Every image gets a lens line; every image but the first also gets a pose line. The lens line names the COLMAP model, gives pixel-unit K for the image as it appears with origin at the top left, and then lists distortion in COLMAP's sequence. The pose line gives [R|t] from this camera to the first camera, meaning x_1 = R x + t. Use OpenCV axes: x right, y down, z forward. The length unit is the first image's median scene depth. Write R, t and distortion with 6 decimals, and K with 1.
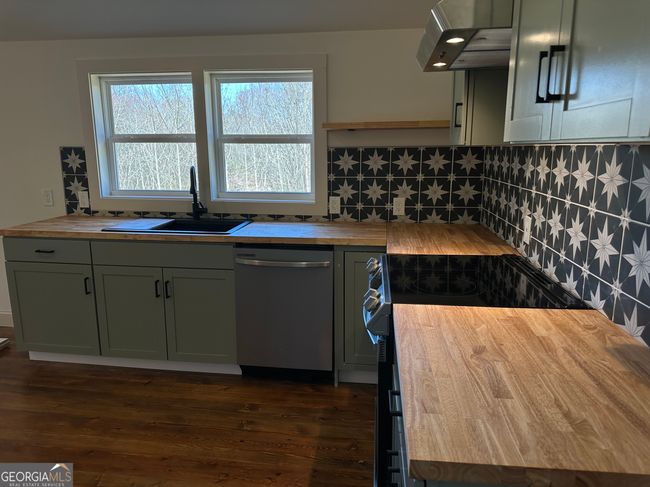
lens RADIAL K [[452.4, 0, 325.0], [0, 452.4, 243.5], [0, 0, 1]] dist [0.112821, -0.160469]
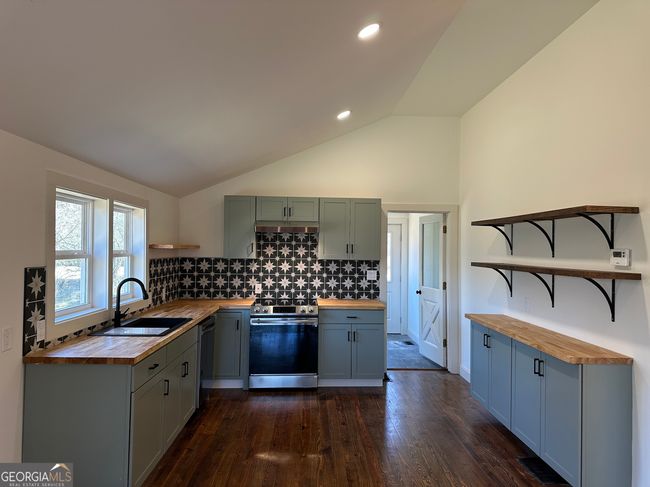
lens RADIAL K [[444.0, 0, 325.0], [0, 444.0, 243.5], [0, 0, 1]] dist [0.133468, -0.136343]
pose [[-0.164950, 0.011275, 0.986237, -1.521829], [0.181819, 0.983145, 0.019170, -0.185535], [-0.969398, 0.182479, -0.164220, 0.675131]]
